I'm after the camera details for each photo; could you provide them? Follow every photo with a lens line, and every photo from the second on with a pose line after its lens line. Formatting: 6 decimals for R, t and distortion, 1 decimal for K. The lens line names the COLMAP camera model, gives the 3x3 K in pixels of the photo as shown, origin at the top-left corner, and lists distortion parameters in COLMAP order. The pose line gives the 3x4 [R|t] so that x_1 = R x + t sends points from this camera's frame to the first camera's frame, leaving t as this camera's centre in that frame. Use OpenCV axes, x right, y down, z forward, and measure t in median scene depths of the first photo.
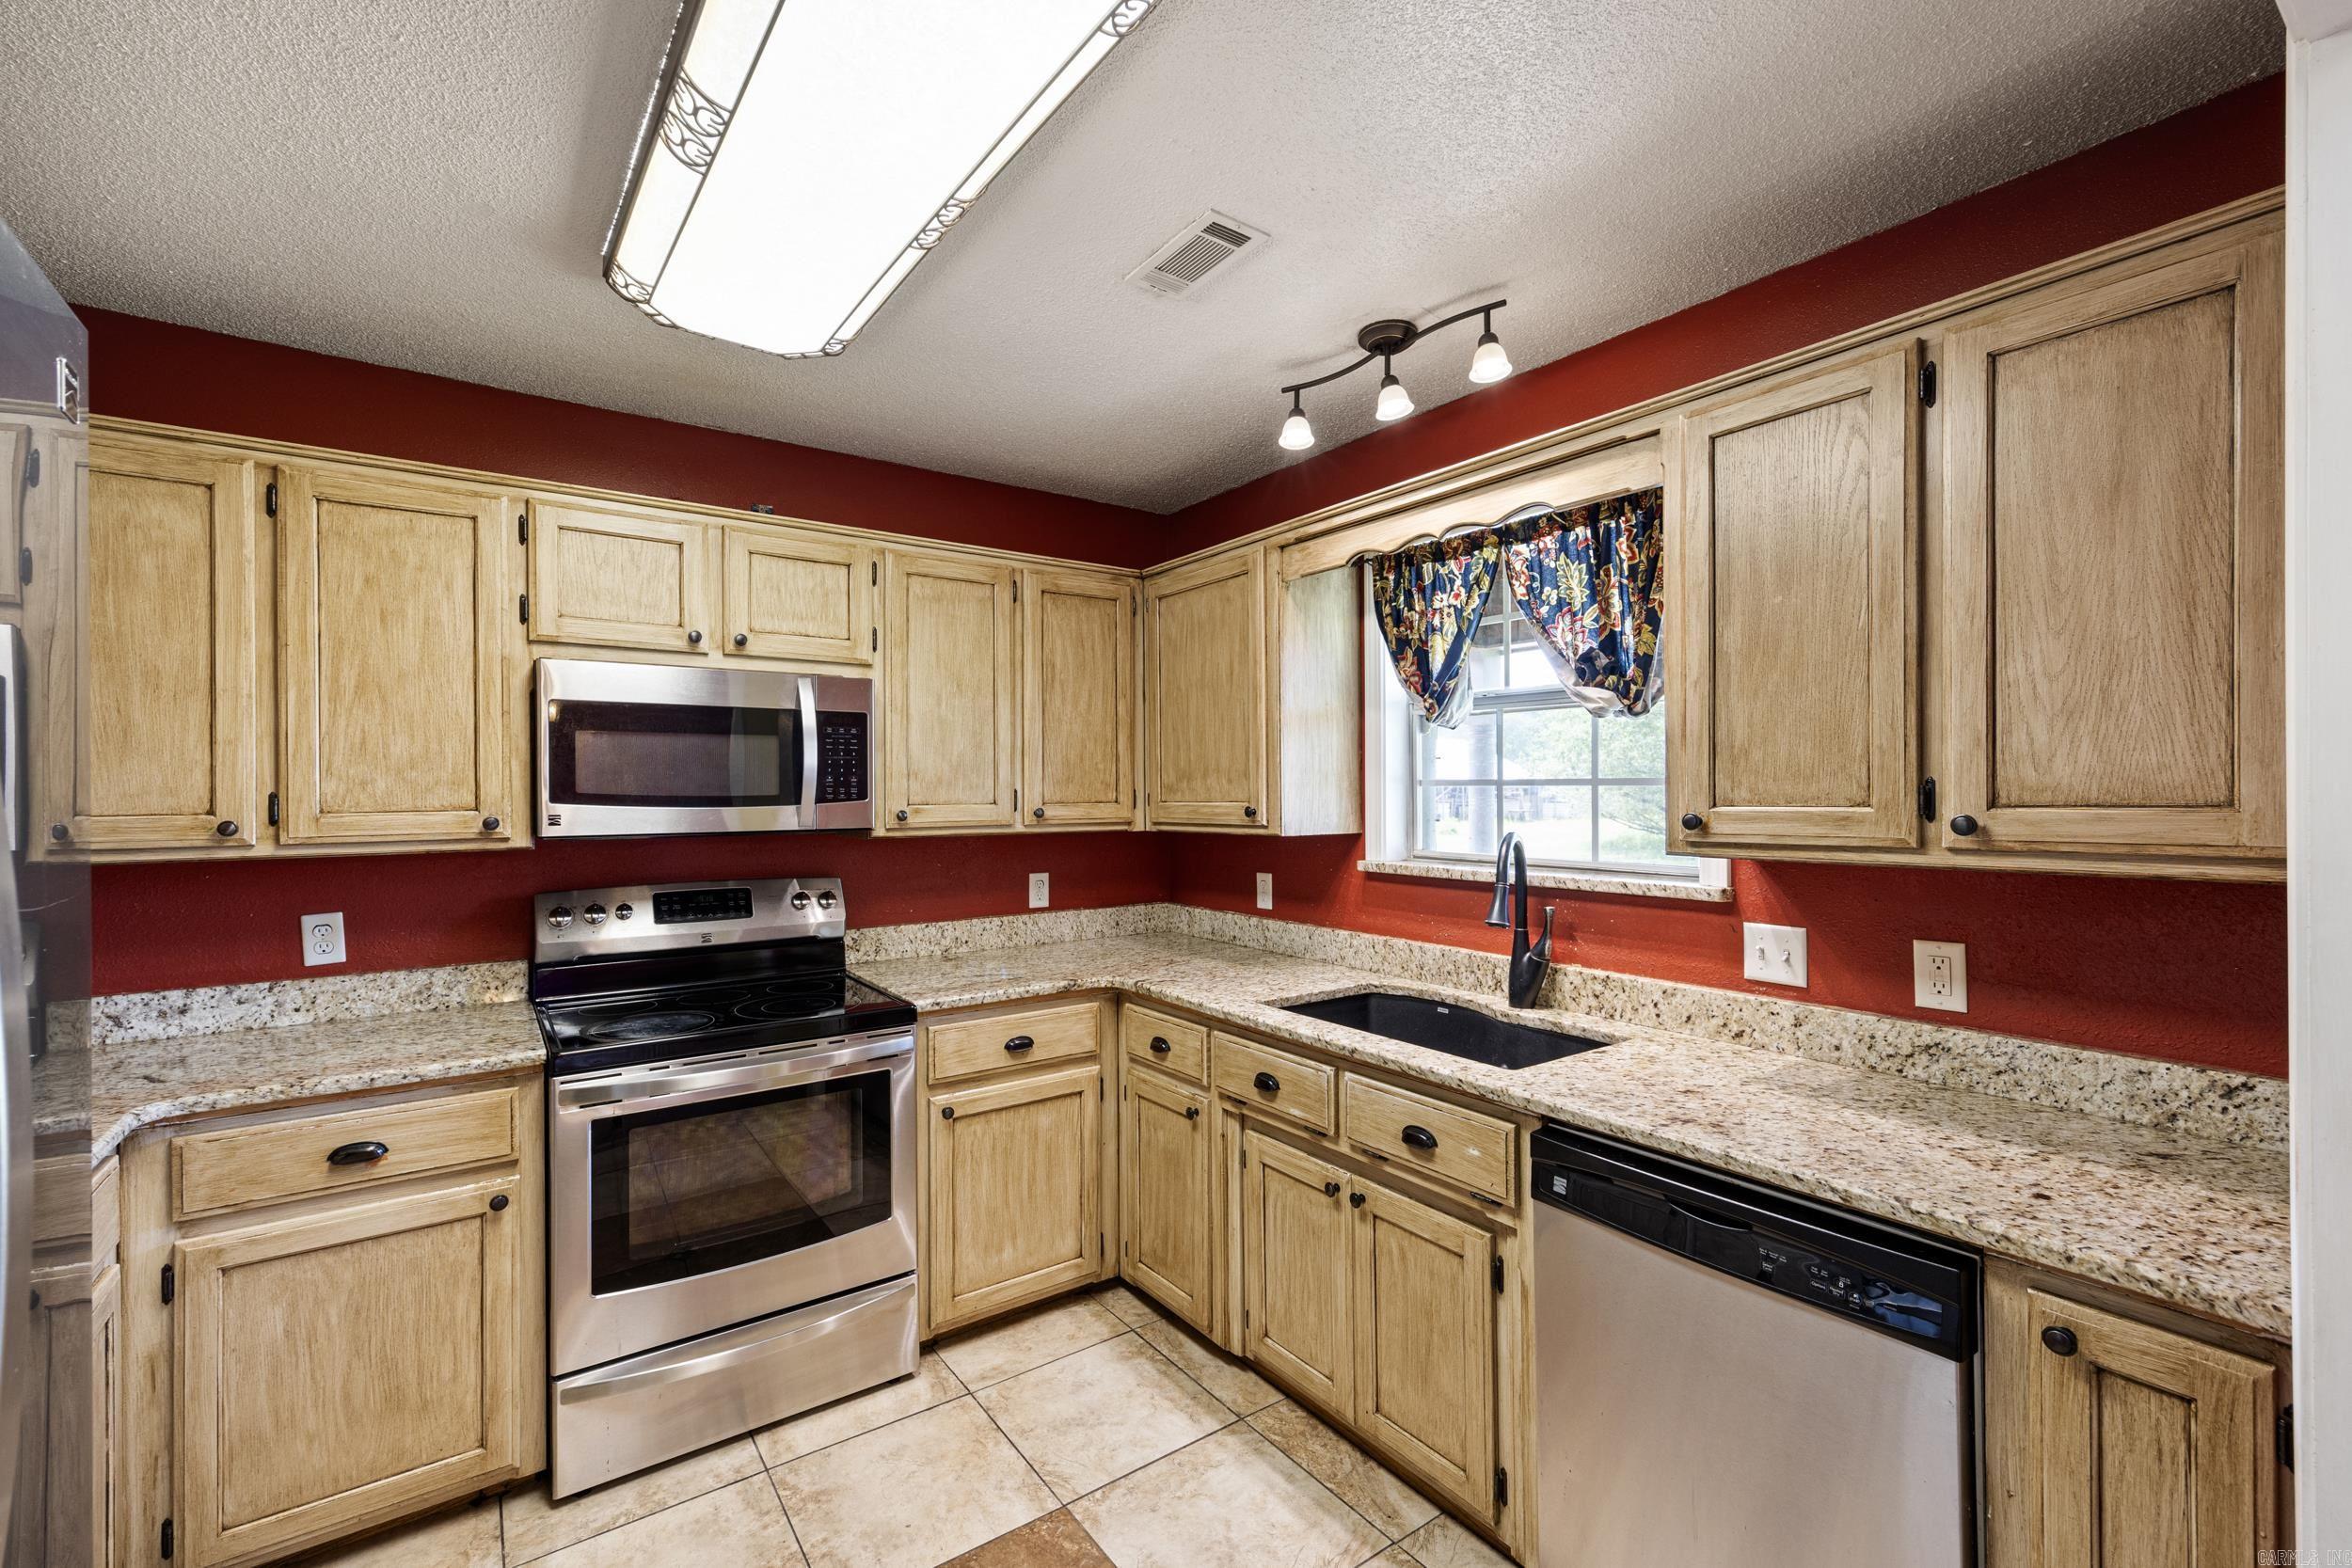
lens RADIAL K [[1009.3, 0, 1179.0], [0, 1009.3, 792.5], [0, 0, 1]] dist [0.015742, 0.000059]
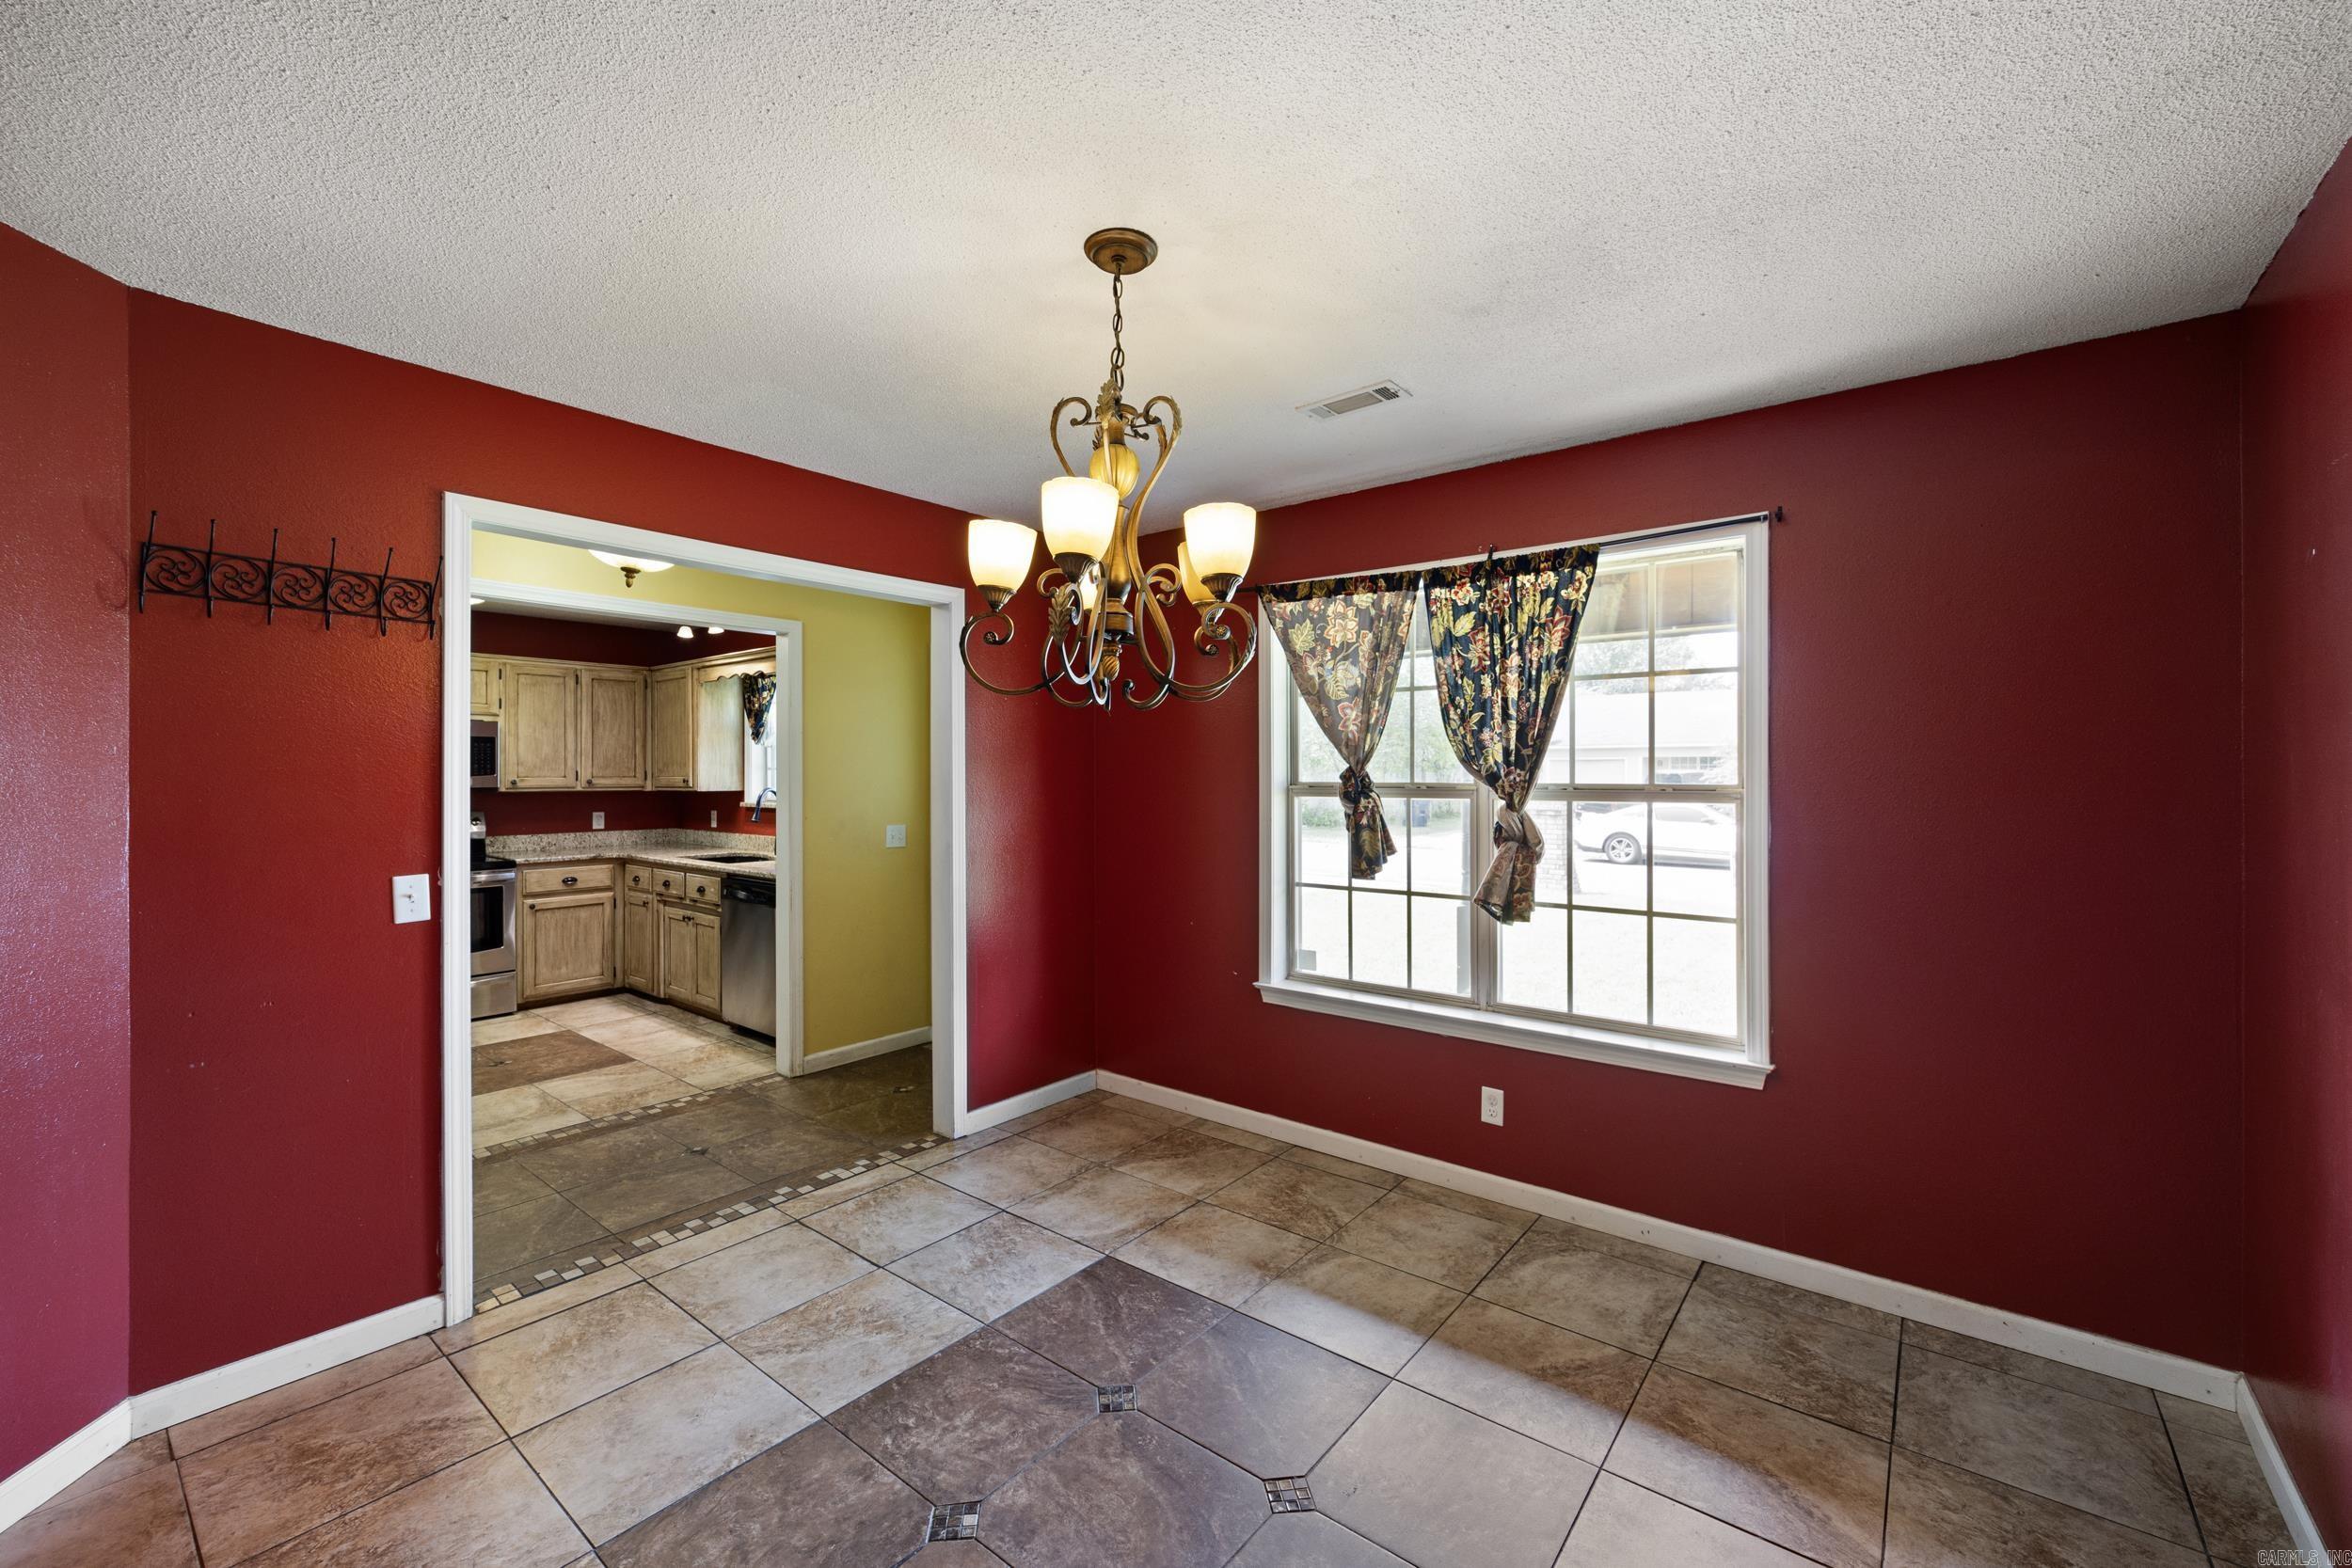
lens RADIAL K [[948.9, 0, 1185.1], [0, 948.9, 776.2], [0, 0, 1]] dist [-0.015004, 0.000319]
pose [[0.960527, 0.004940, 0.278141, 0.592737], [-0.004725, 0.999988, -0.001442, 0.005767], [-0.278145, 0.000071, 0.960539, -1.464273]]
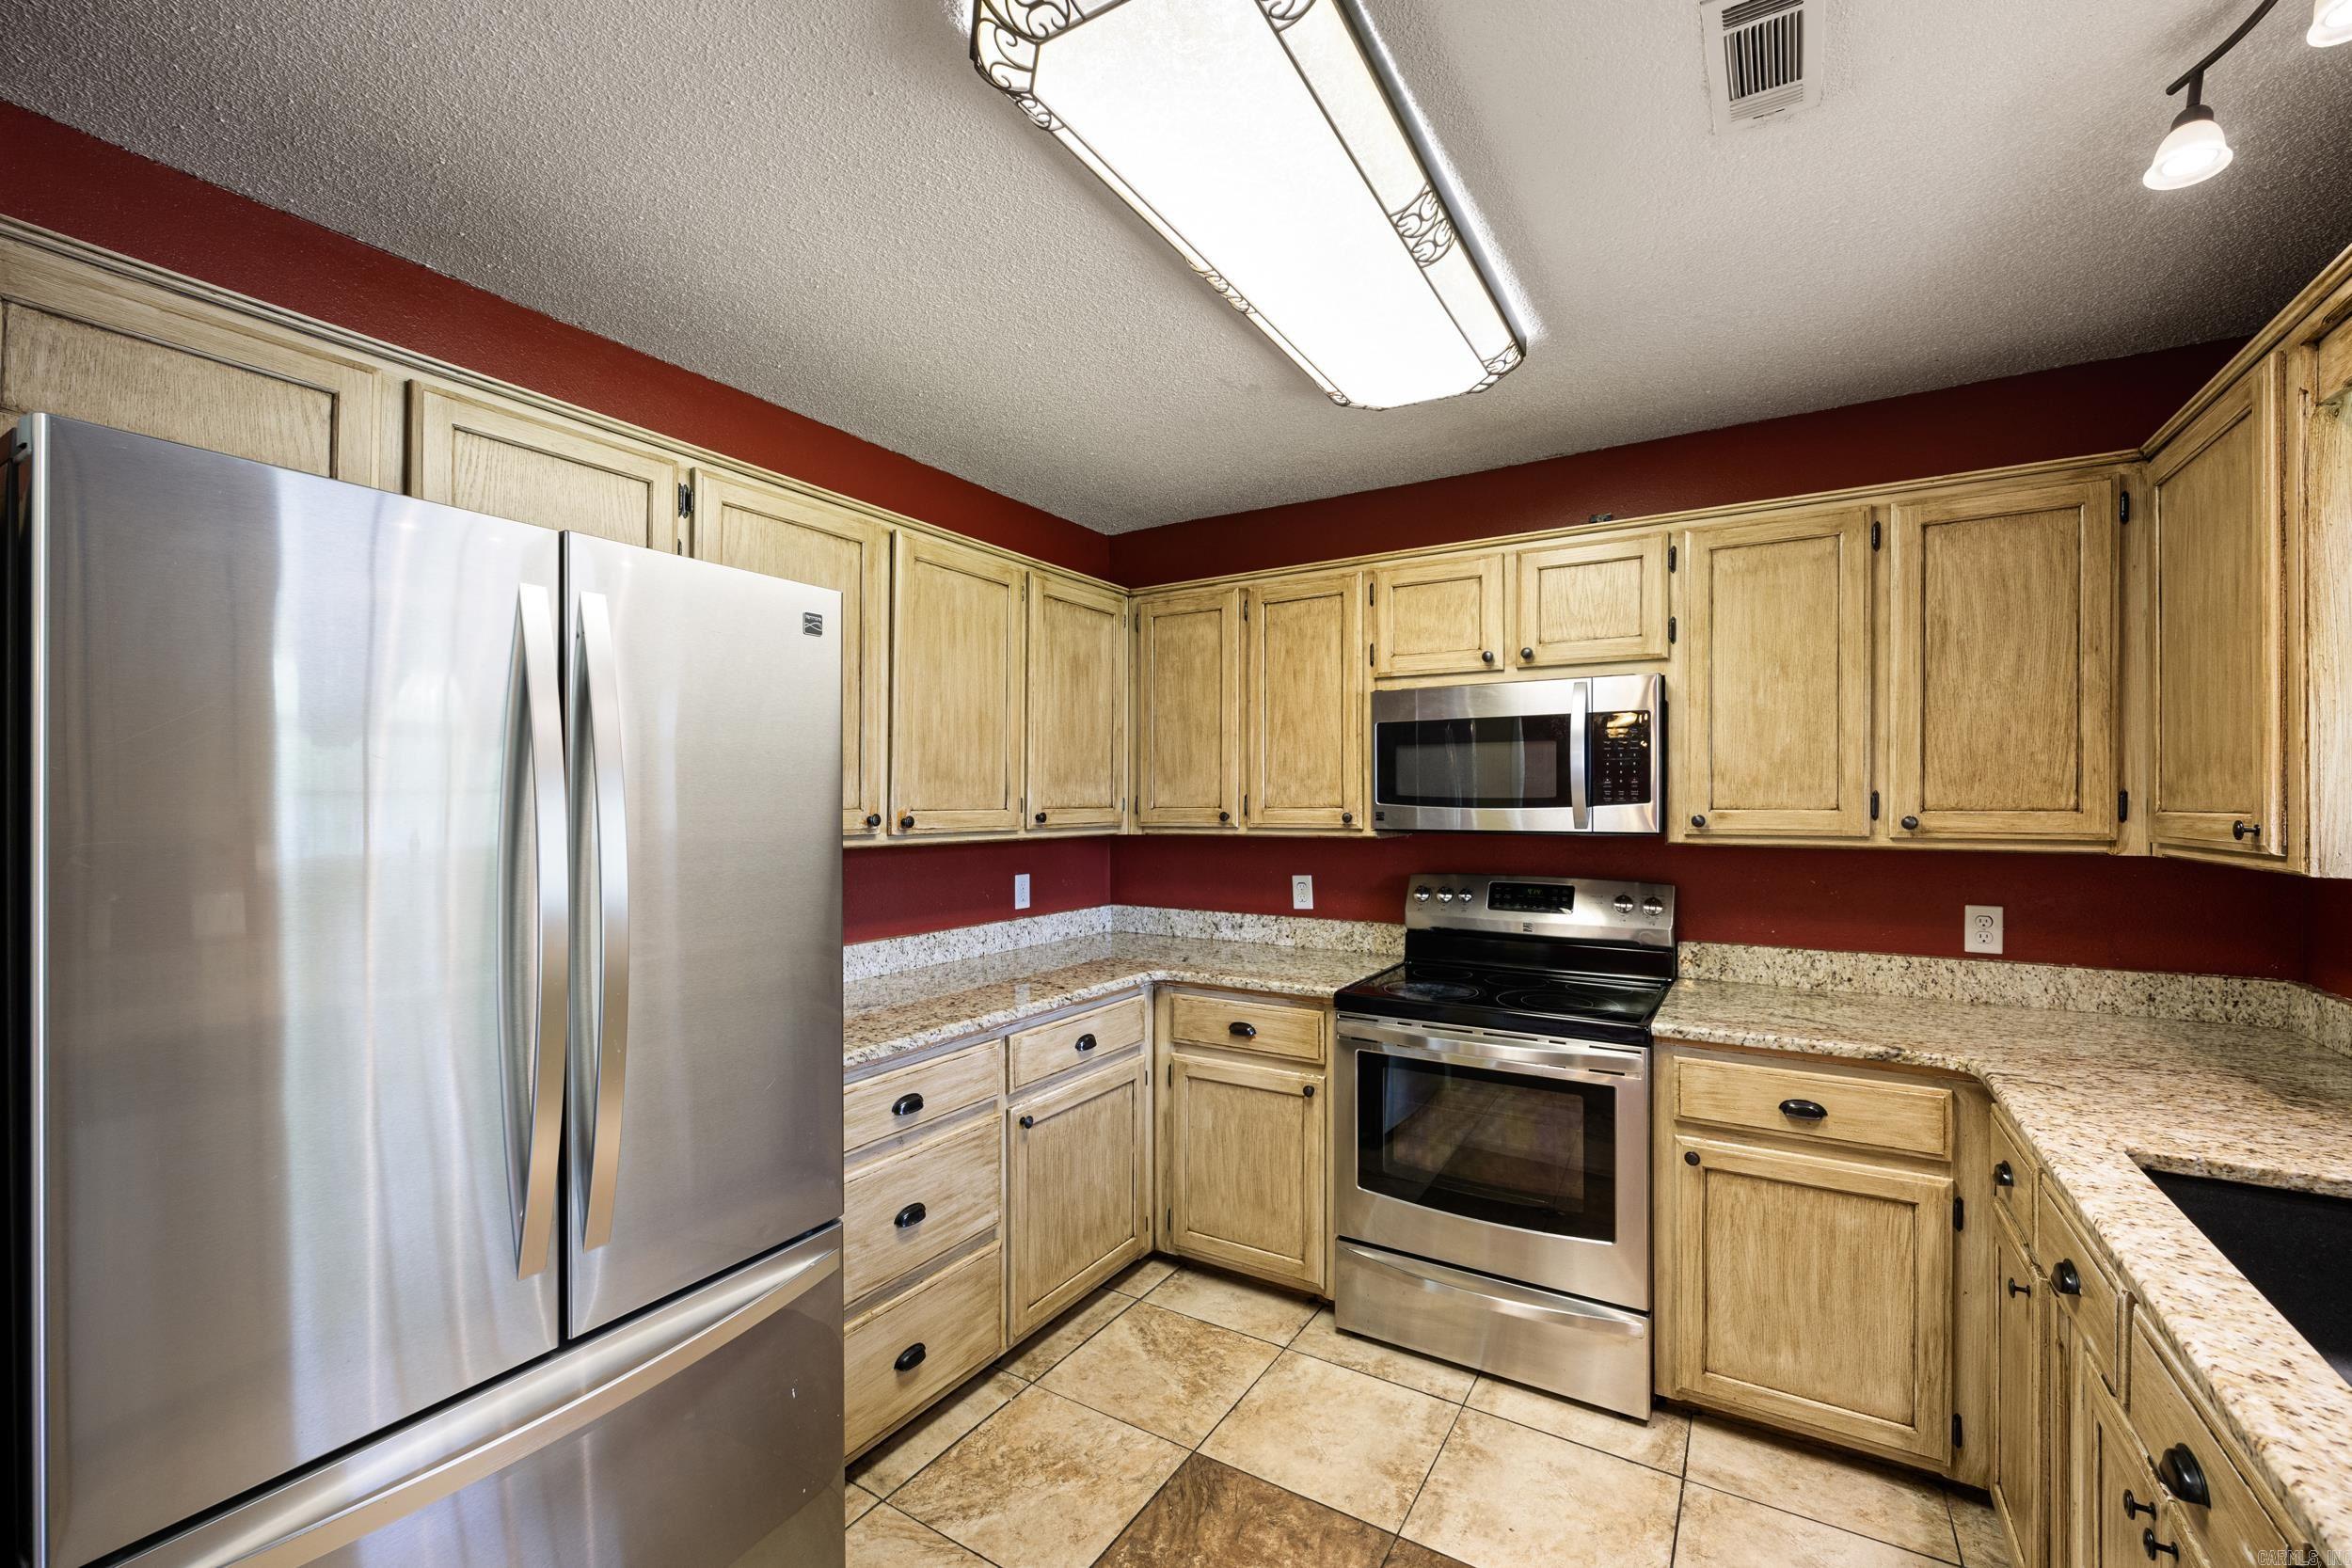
lens RADIAL K [[967.7, 0, 1187.1], [0, 967.7, 802.0], [0, 0, 1]] dist [0.001320, 0.000516]
pose [[0.392935, 0.008327, -0.919529, 0.352591], [-0.000845, 0.999962, 0.008695, -0.001085], [0.919566, -0.002639, 0.392927, 0.248533]]
